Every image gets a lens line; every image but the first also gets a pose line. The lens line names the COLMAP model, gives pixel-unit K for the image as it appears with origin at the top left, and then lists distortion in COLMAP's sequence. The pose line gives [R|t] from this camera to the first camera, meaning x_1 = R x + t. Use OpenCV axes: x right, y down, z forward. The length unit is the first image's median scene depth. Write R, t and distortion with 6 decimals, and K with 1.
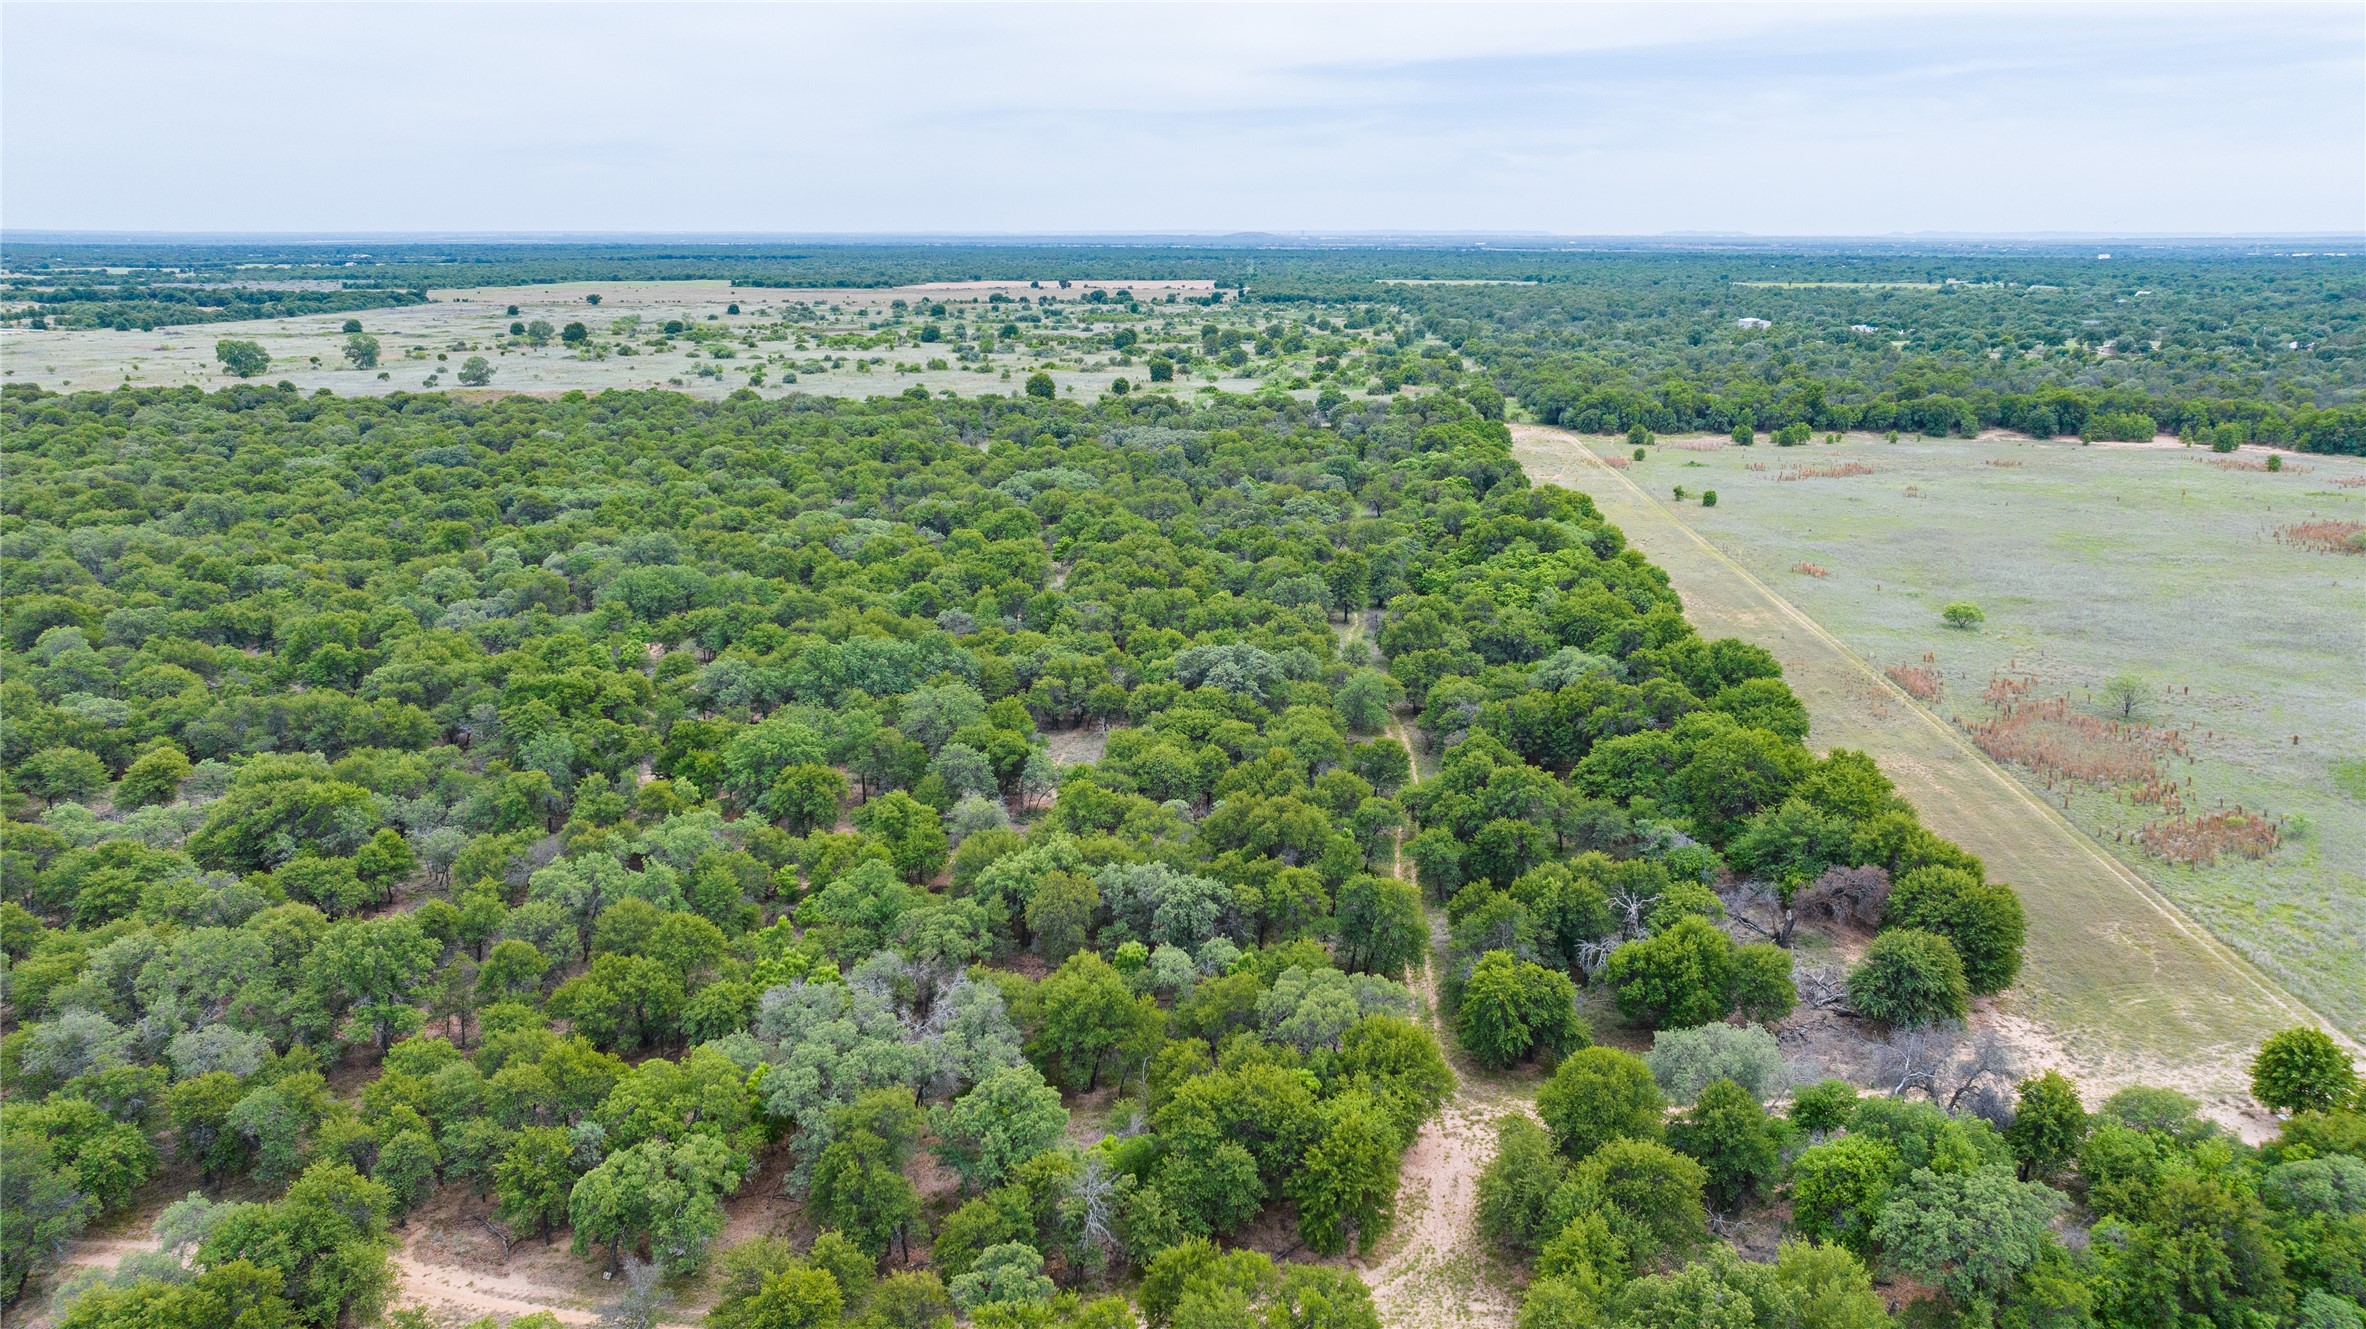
lens RADIAL K [[1710.2, 0, 1183.0], [0, 1710.2, 664.5], [0, 0, 1]] dist [-0.011867, 0.000019]
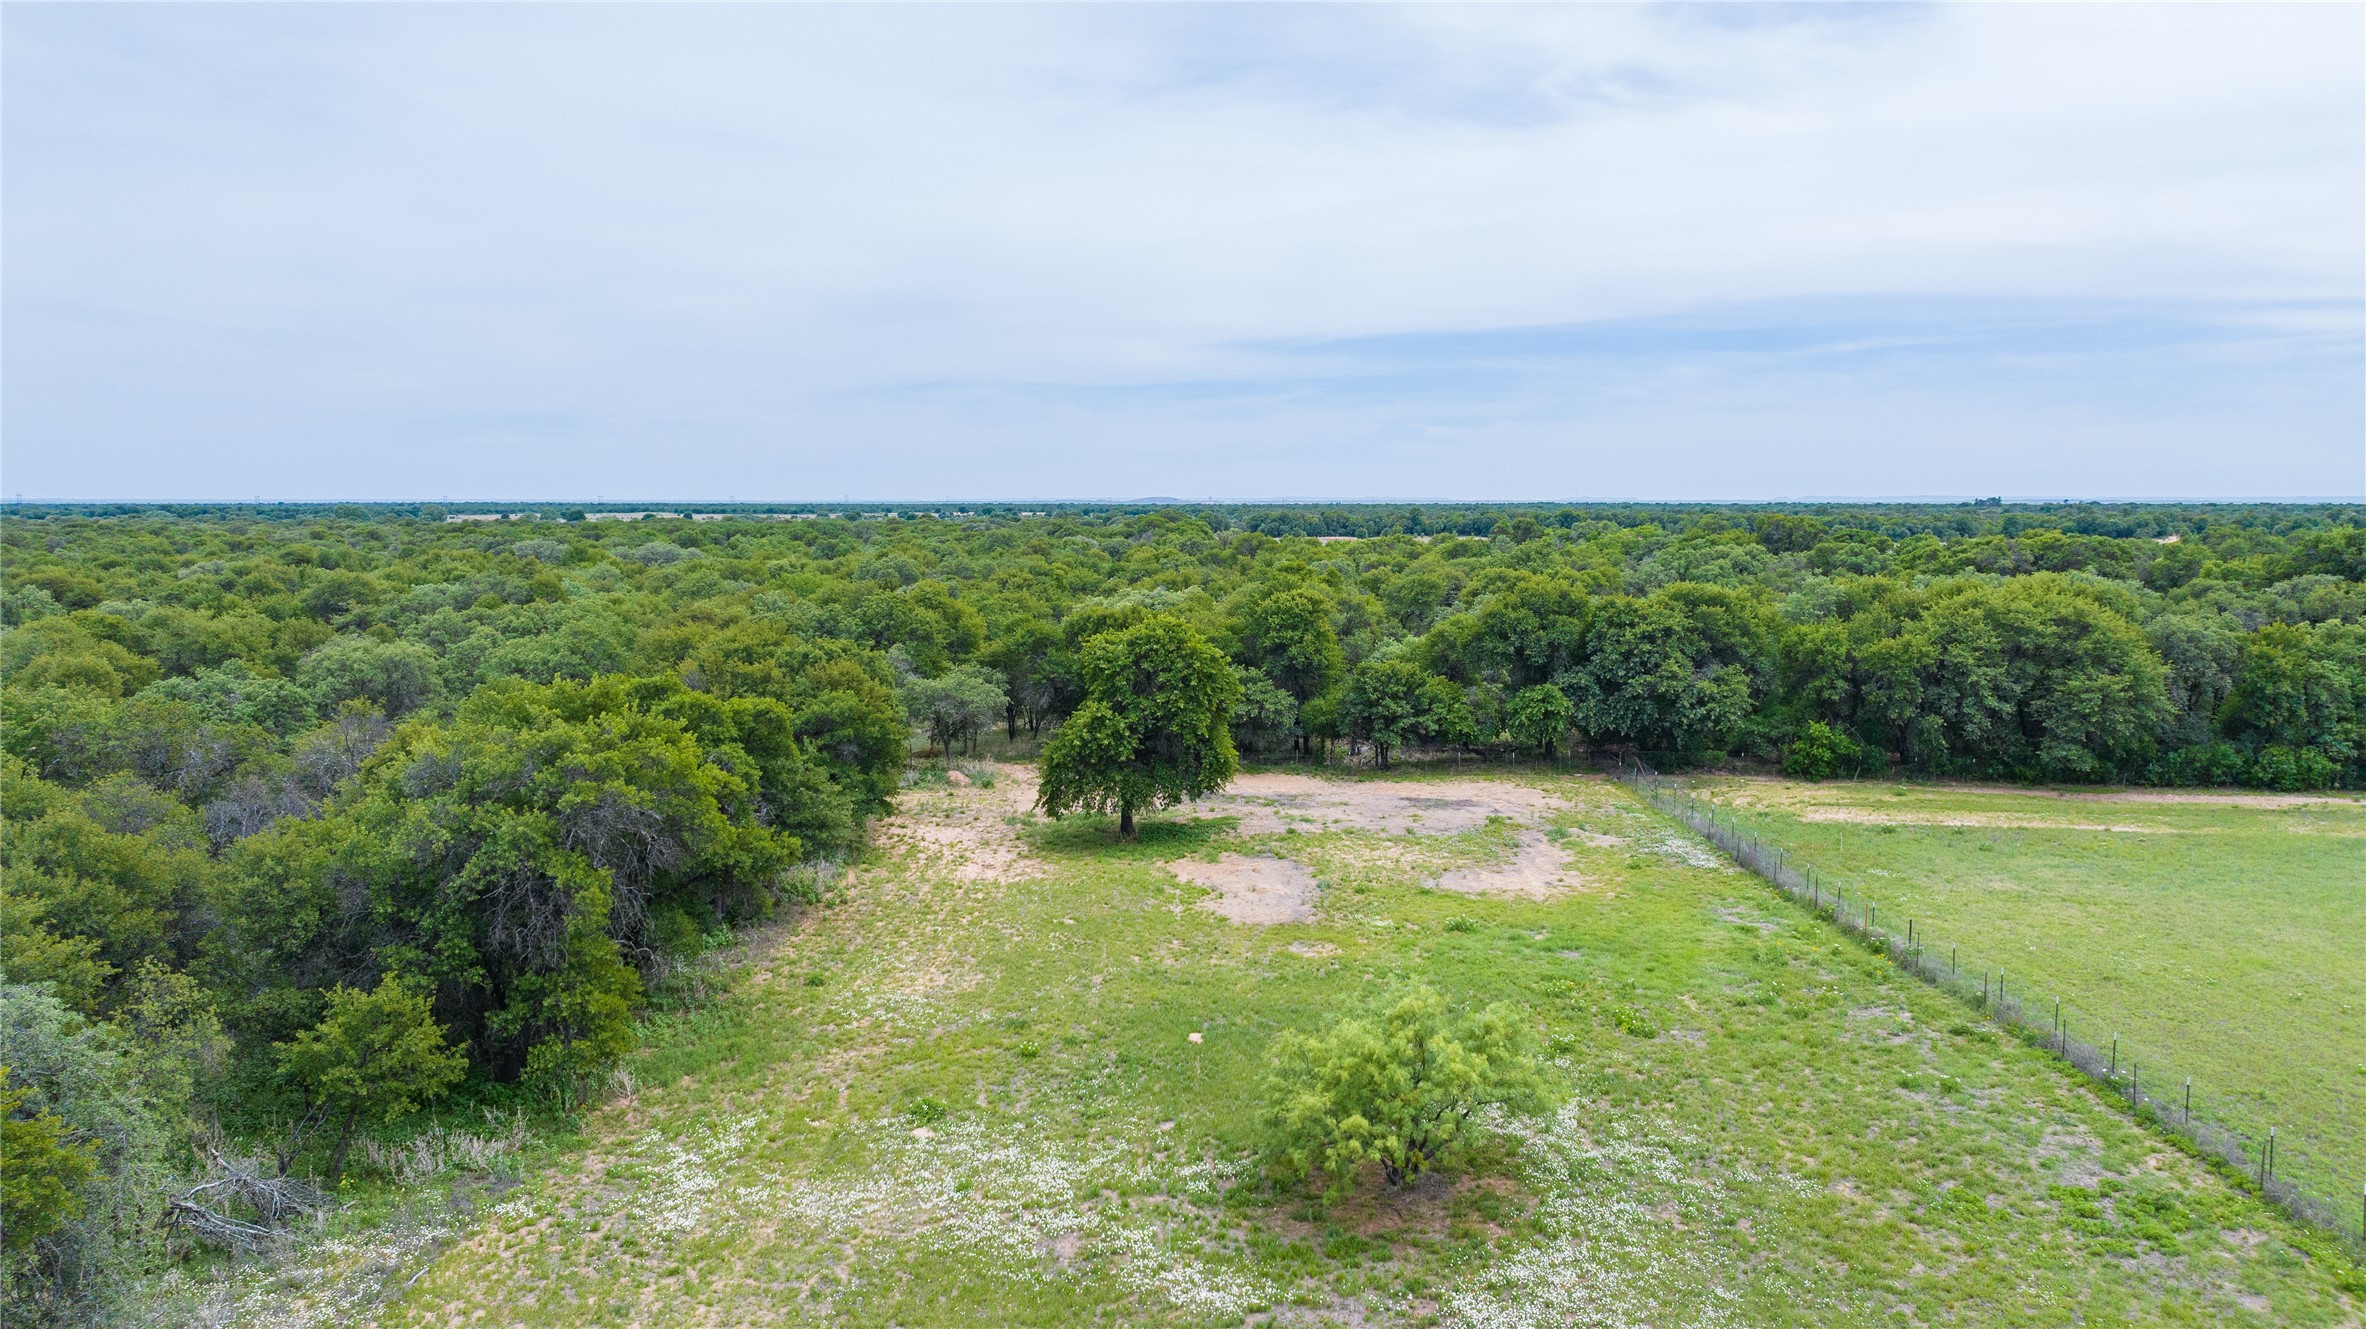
lens RADIAL K [[1696.8, 0, 1183.0], [0, 1696.8, 664.5], [0, 0, 1]] dist [-0.002716, -0.038097]
pose [[0.998638, -0.007223, 0.051673, 0.041211], [0.014861, 0.988728, -0.148985, 0.123484], [-0.050015, 0.149550, 0.987488, -0.307595]]
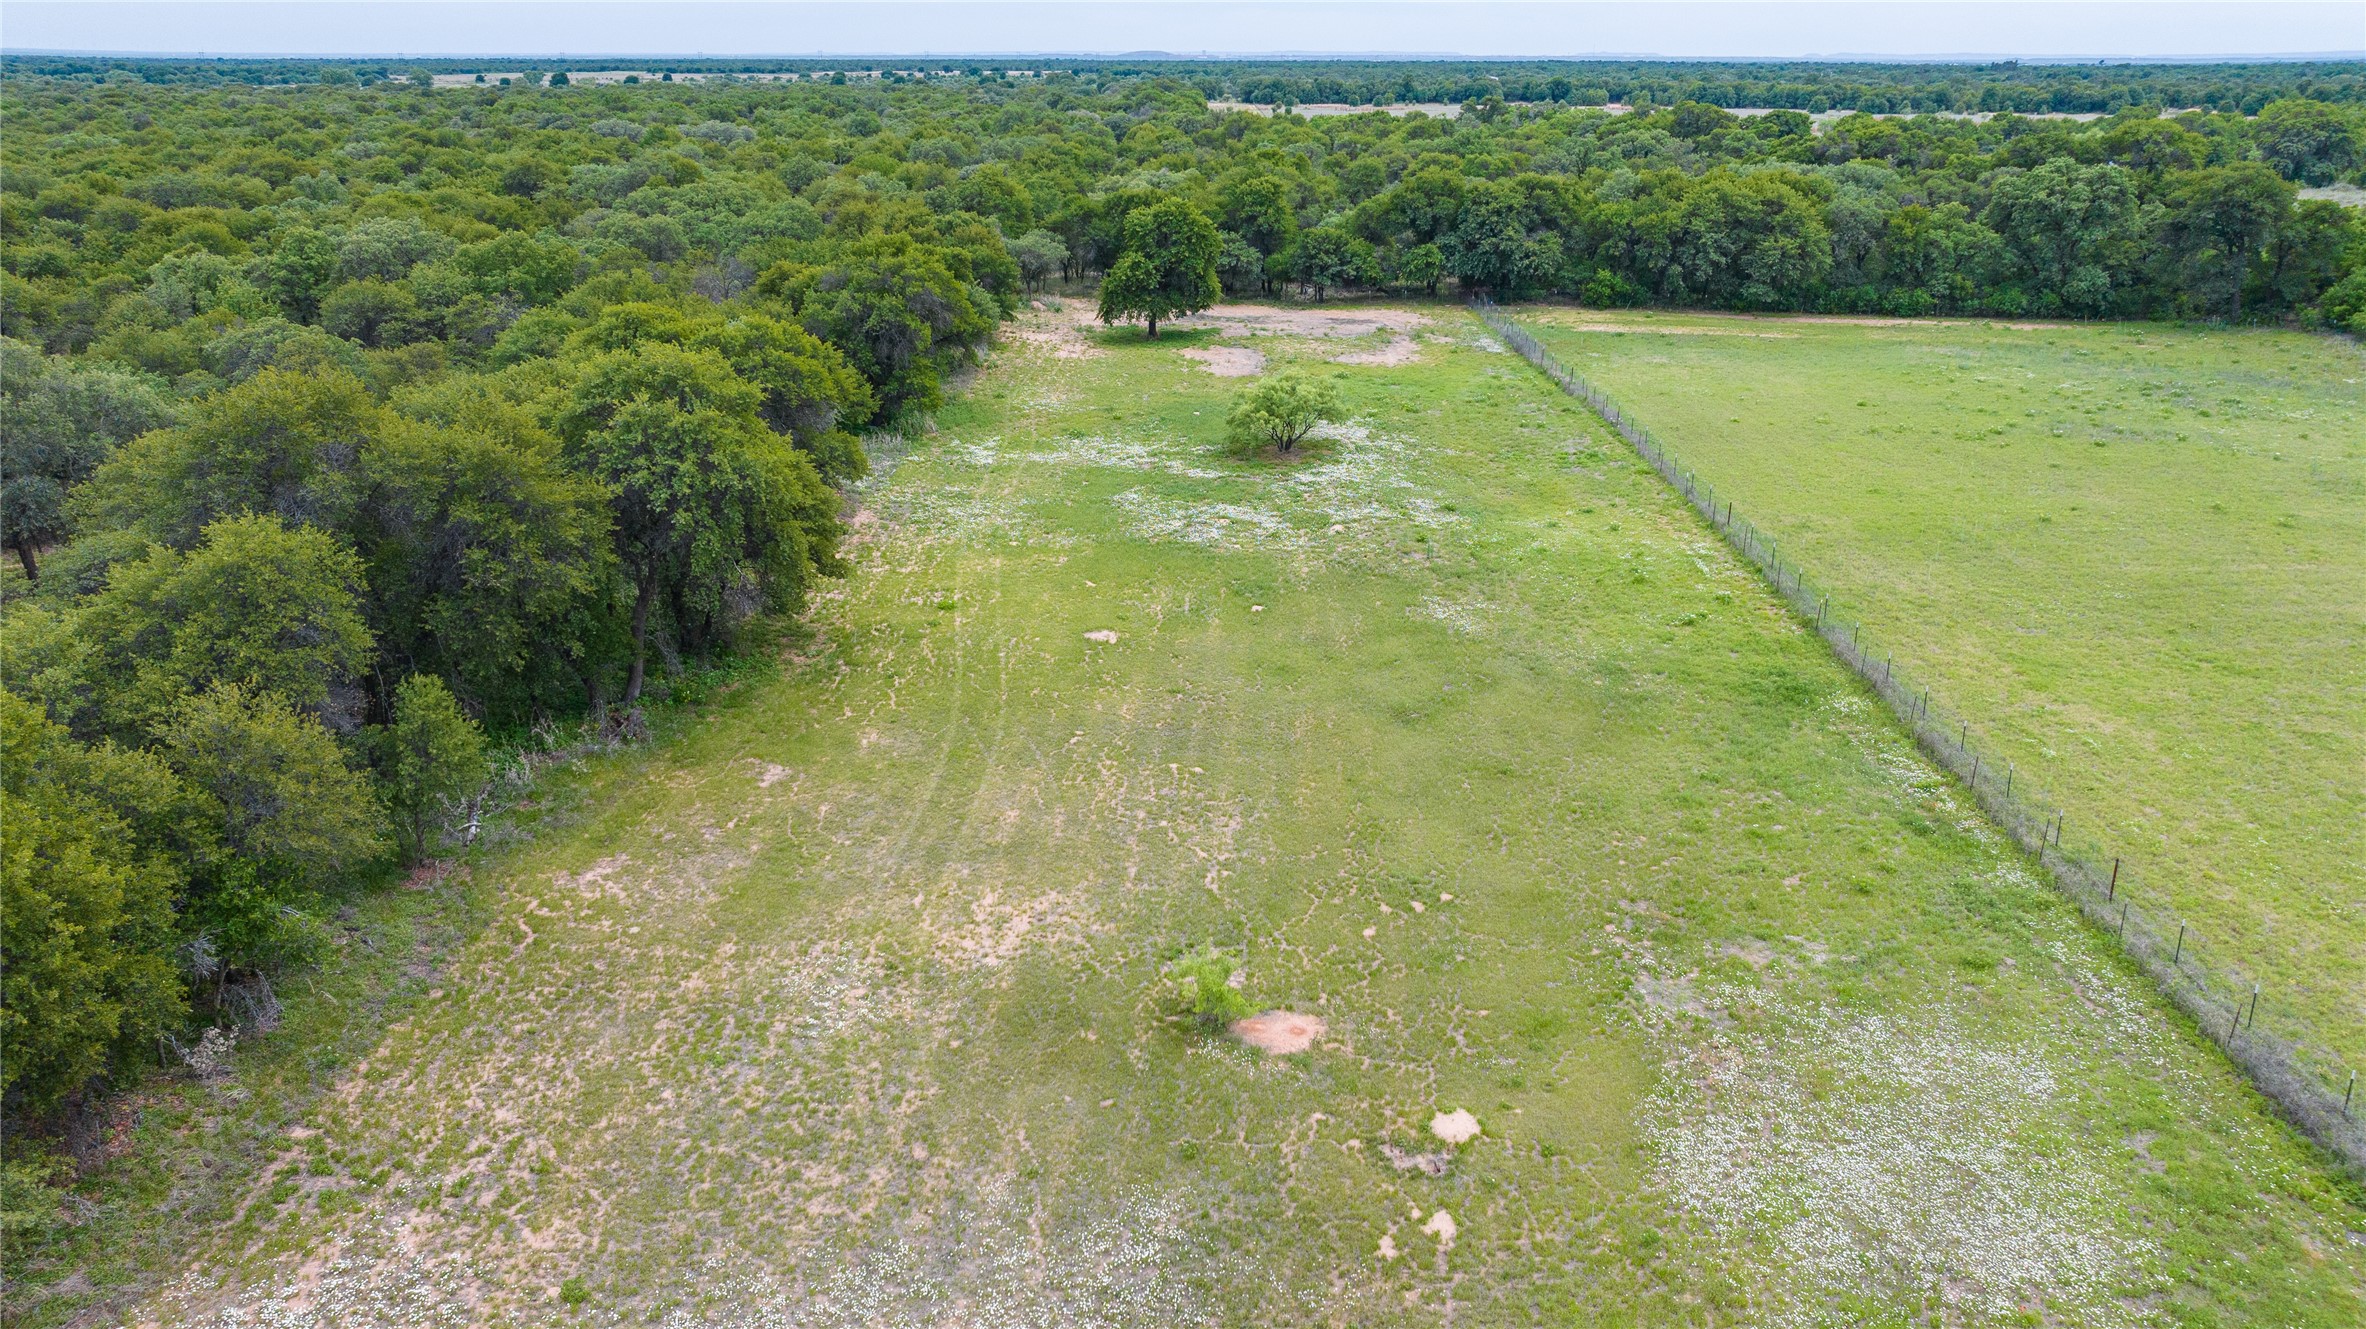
lens RADIAL K [[1721.2, 0, 1183.0], [0, 1721.2, 664.5], [0, 0, 1]] dist [-0.013090, -0.002623]
pose [[0.998392, -0.018544, 0.053574, 0.036839], [0.013390, 0.995387, 0.095006, 0.133332], [-0.055089, -0.094136, 0.994034, -0.369426]]
